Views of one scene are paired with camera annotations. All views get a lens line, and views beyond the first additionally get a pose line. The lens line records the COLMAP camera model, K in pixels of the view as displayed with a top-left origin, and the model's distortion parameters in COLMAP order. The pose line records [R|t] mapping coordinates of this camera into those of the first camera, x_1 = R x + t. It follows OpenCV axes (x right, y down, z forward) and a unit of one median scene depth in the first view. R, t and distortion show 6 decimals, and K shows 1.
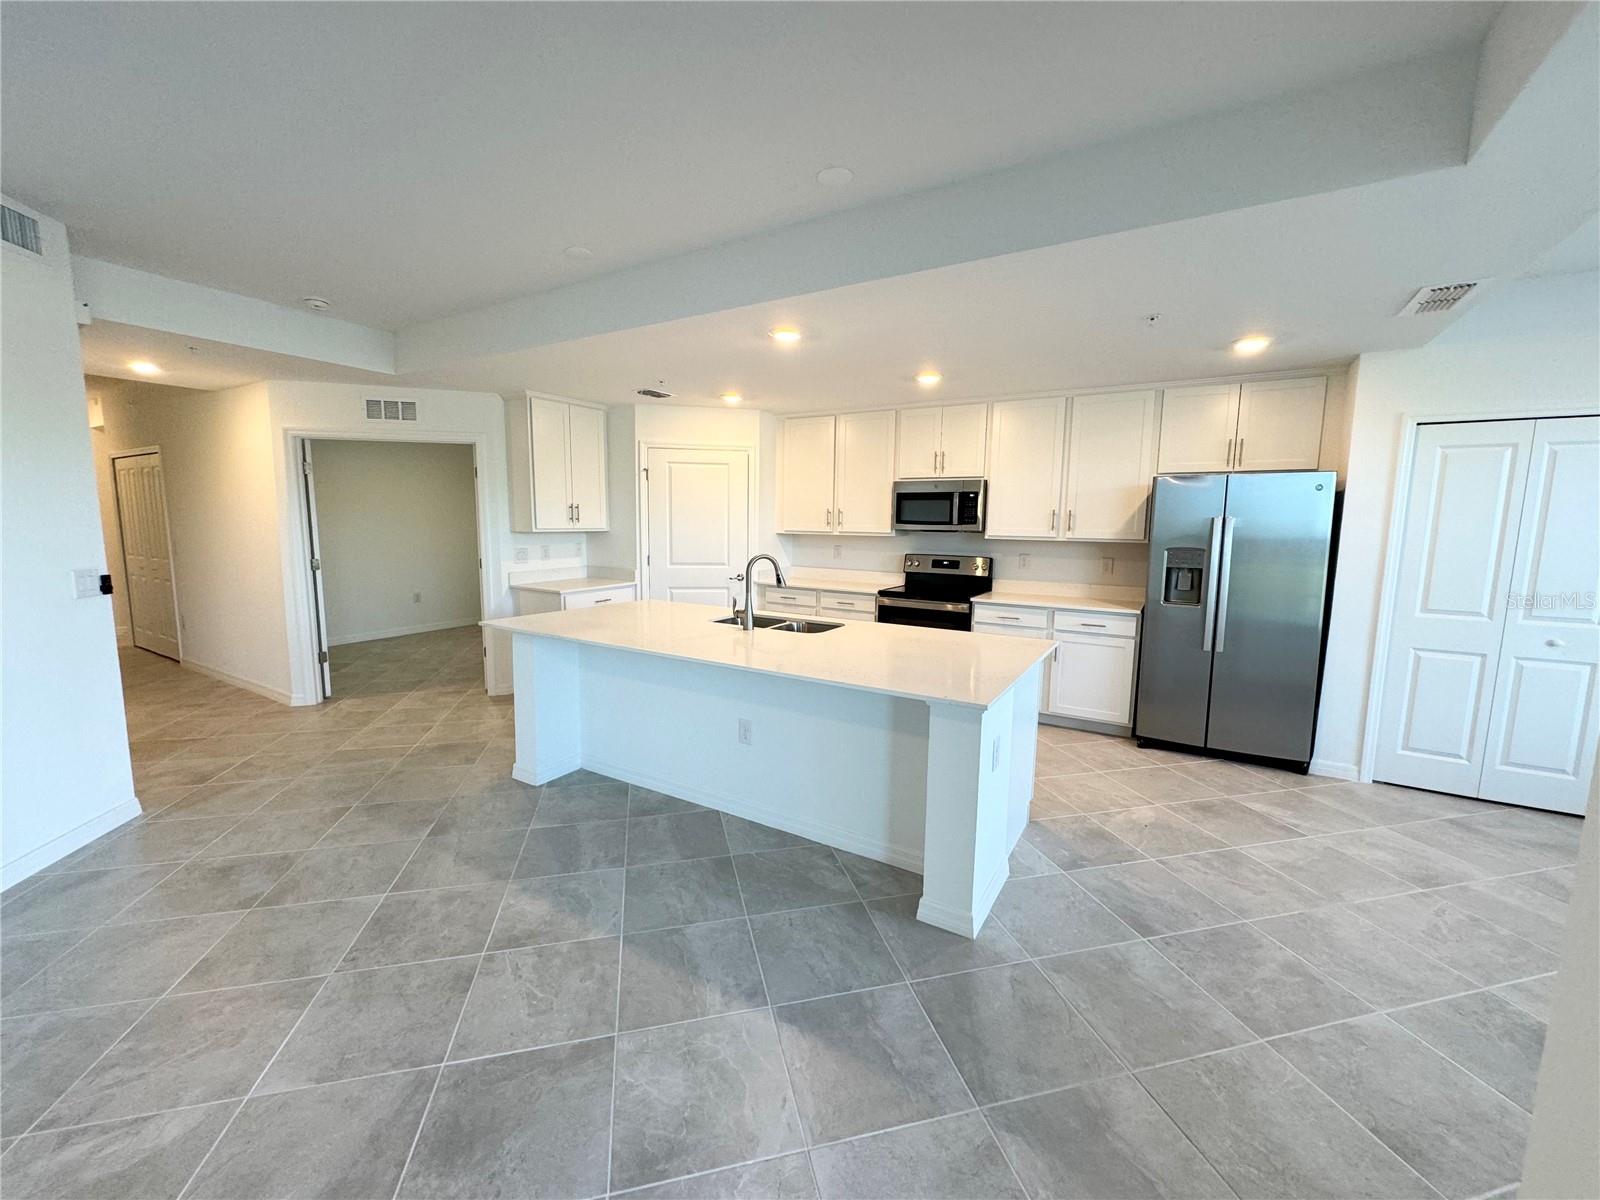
lens RADIAL K [[634.0, 0, 802.5], [0, 634.0, 603.1], [0, 0, 1]] dist [-0.002560, 0.000139]
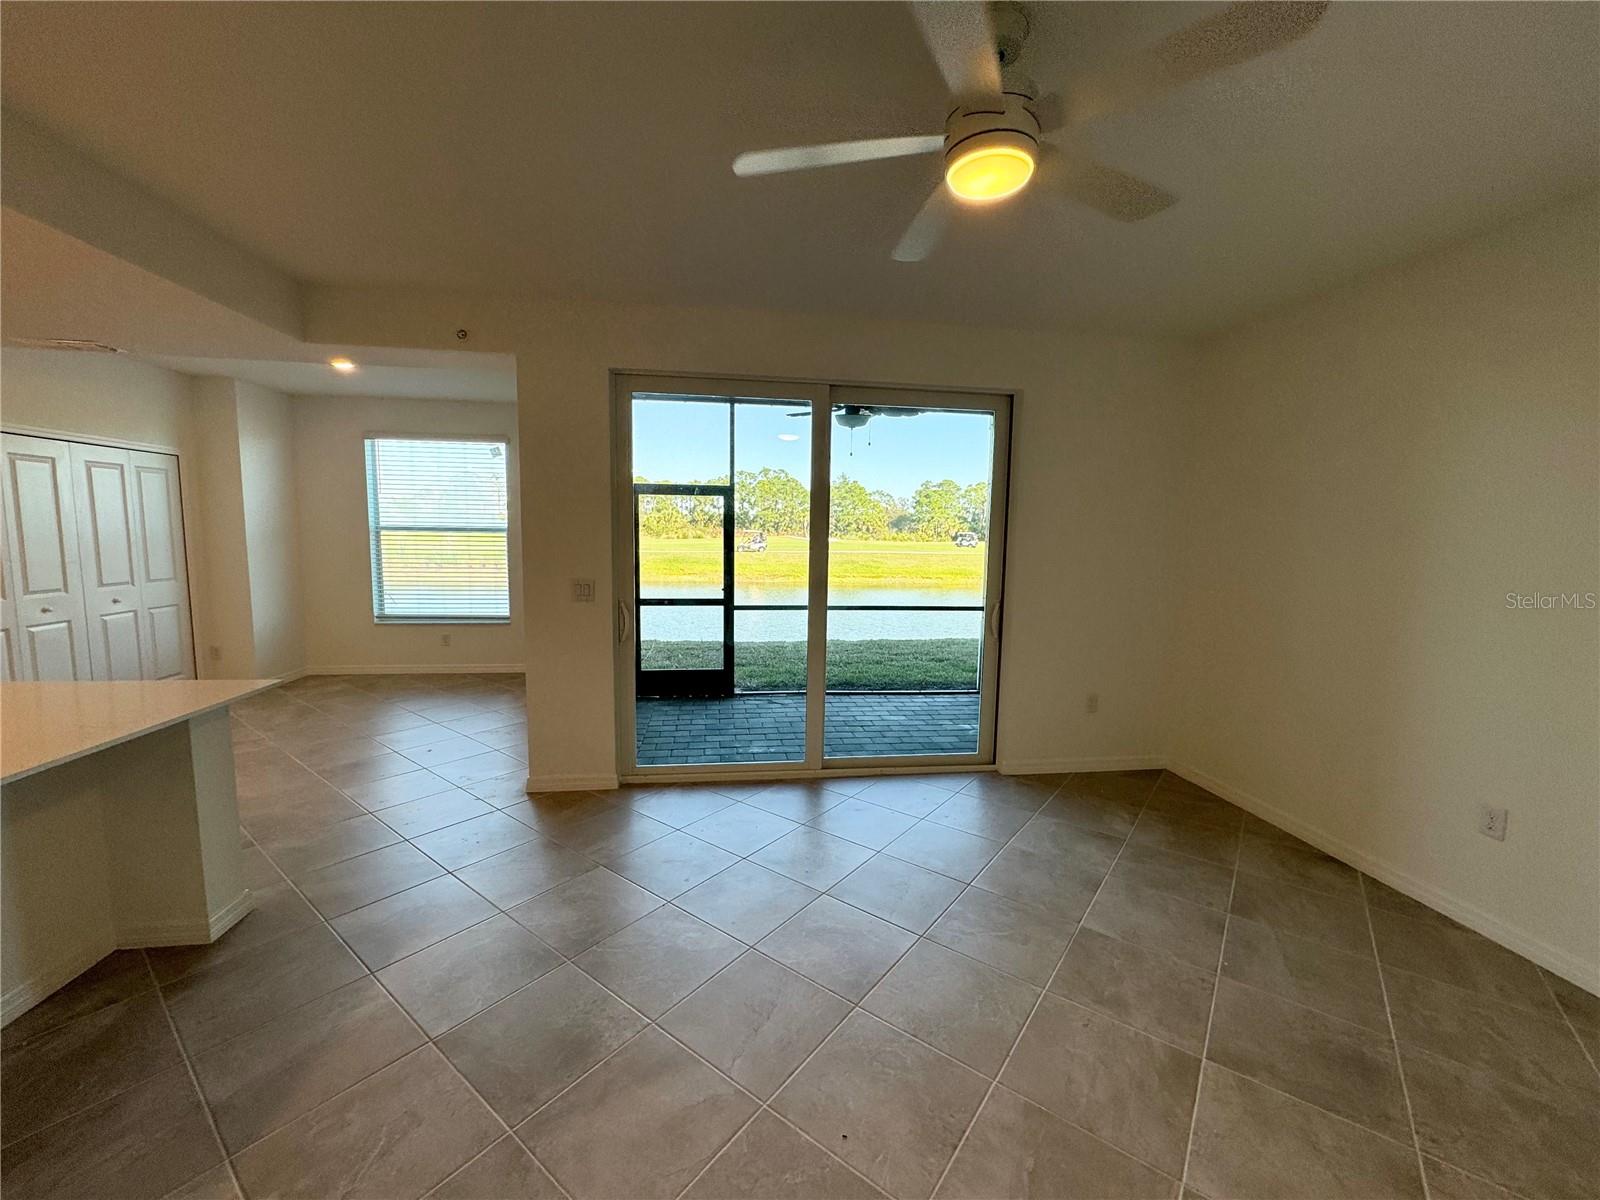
lens RADIAL K [[635.6, 0, 801.7], [0, 635.6, 598.6], [0, 0, 1]] dist [-0.001641, 0.000472]
pose [[-0.625348, -0.106524, 0.773041, -0.568942], [0.076537, 0.977490, 0.196611, -0.070057], [-0.776583, 0.182117, -0.603118, 0.422353]]
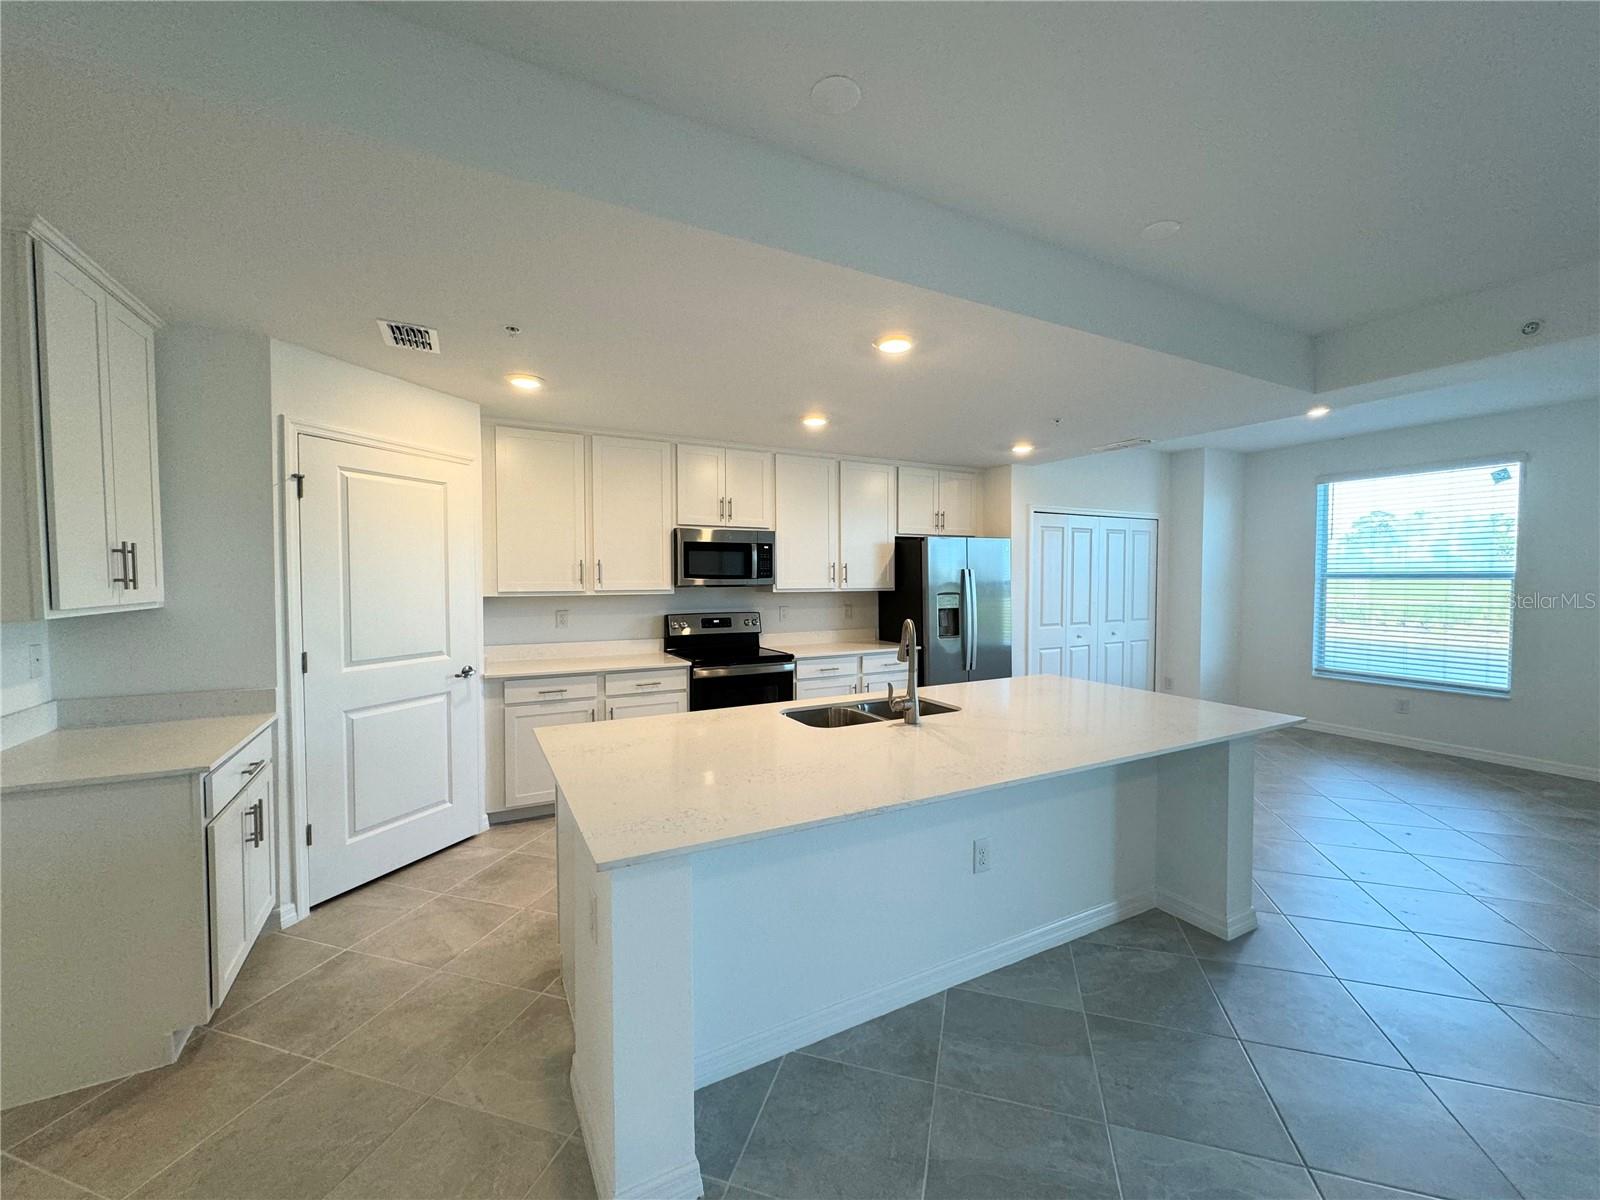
lens RADIAL K [[635.6, 0, 801.7], [0, 635.6, 598.6], [0, 0, 1]] dist [-0.001641, 0.000472]
pose [[0.510286, -0.044607, 0.858847, -0.581022], [0.120707, 0.992483, -0.020171, -0.076244], [-0.851492, 0.113962, 0.511834, 0.533325]]
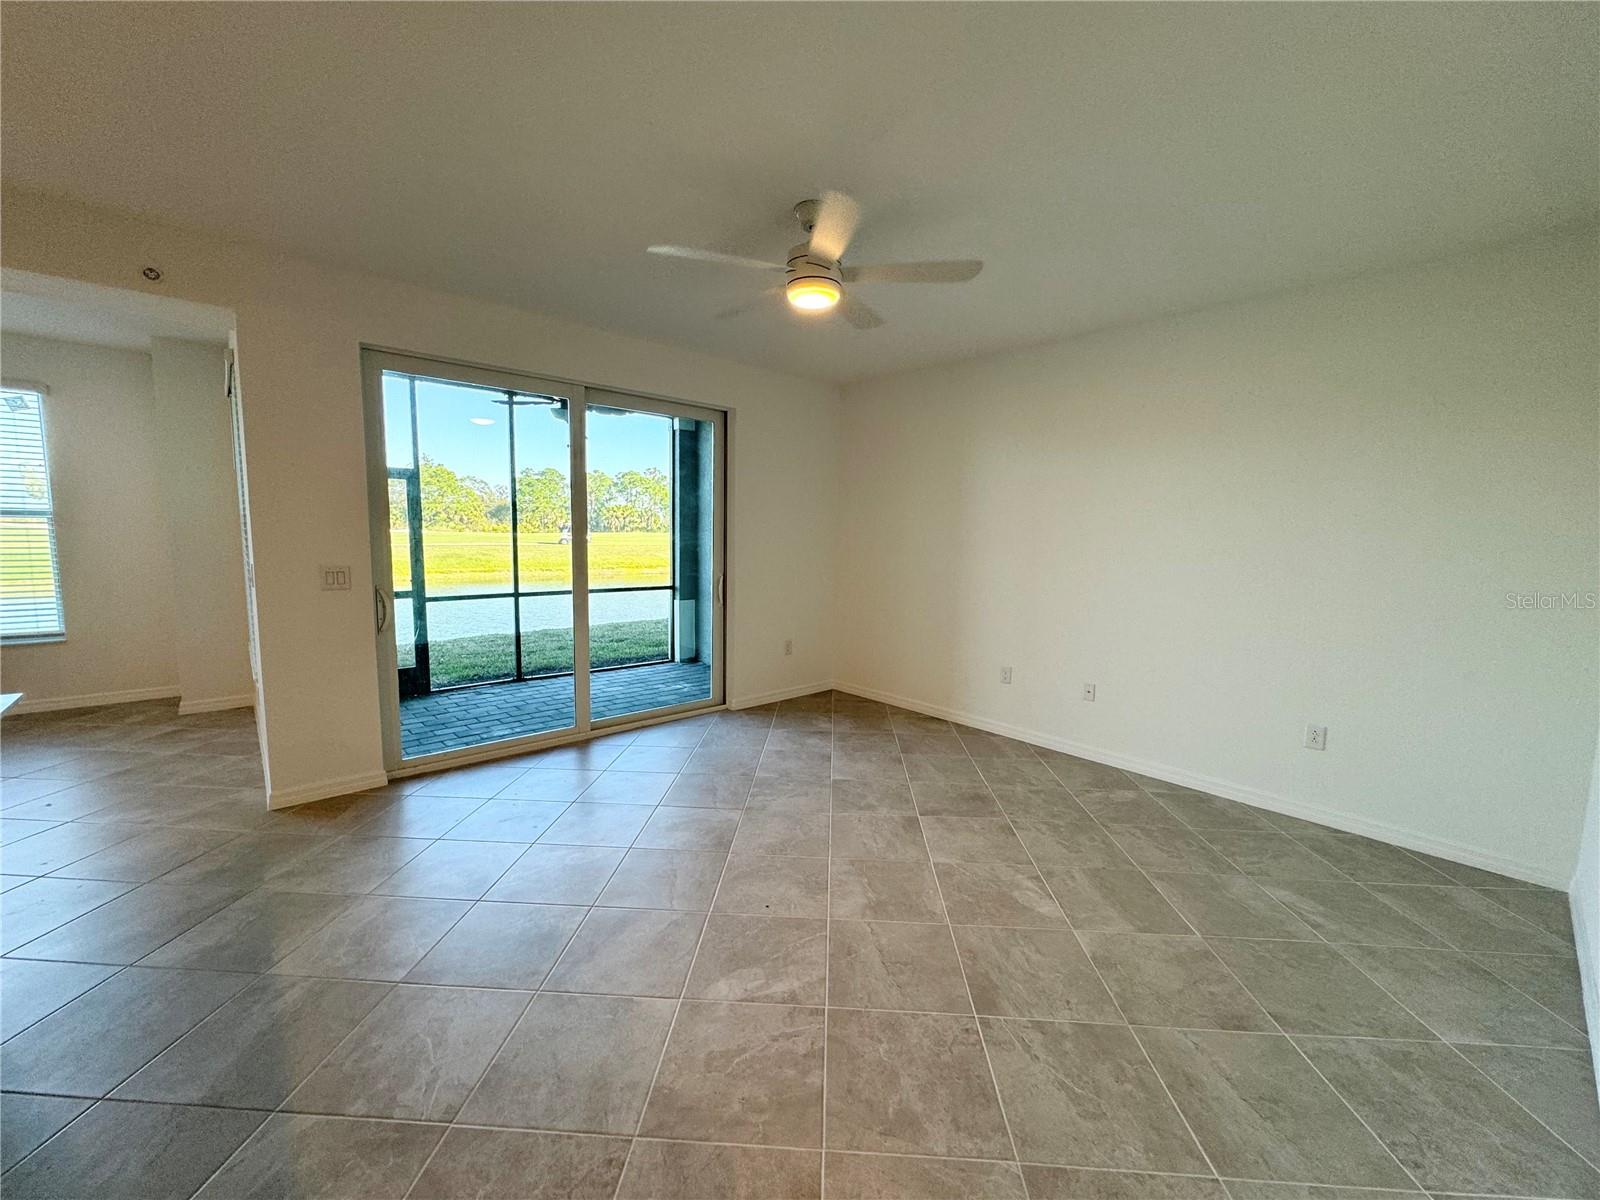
lens RADIAL K [[635.6, 0, 801.7], [0, 635.6, 598.6], [0, 0, 1]] dist [-0.001641, 0.000472]
pose [[-0.956130, -0.062907, 0.286108, -0.509631], [0.006527, 0.971853, 0.235497, -0.092183], [-0.292869, 0.227033, -0.928808, 0.688501]]
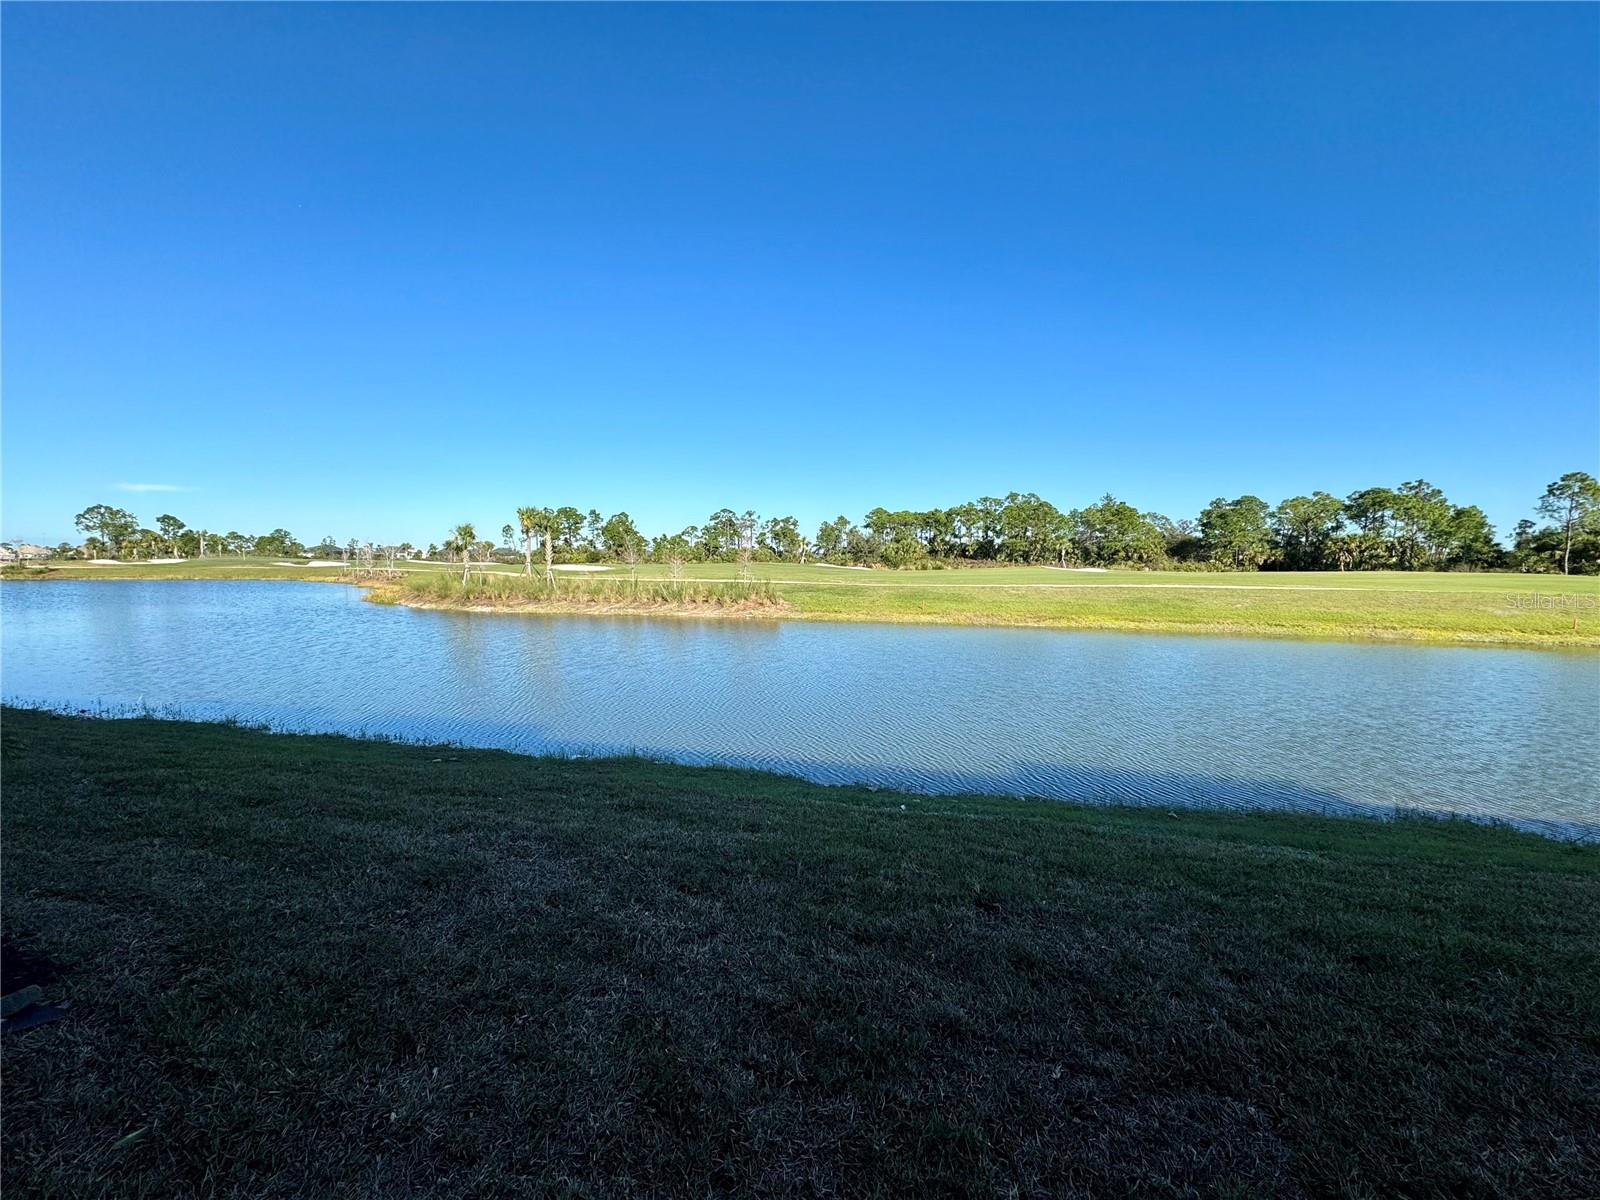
lens RADIAL K [[635.6, 0, 801.7], [0, 635.6, 598.6], [0, 0, 1]] dist [-0.001641, 0.000472]
pose [[-0.300951, -0.073600, 0.950795, 0.906748], [0.115088, 0.986927, 0.112825, 0.072127], [-0.946670, 0.143380, -0.288546, -0.352368]]
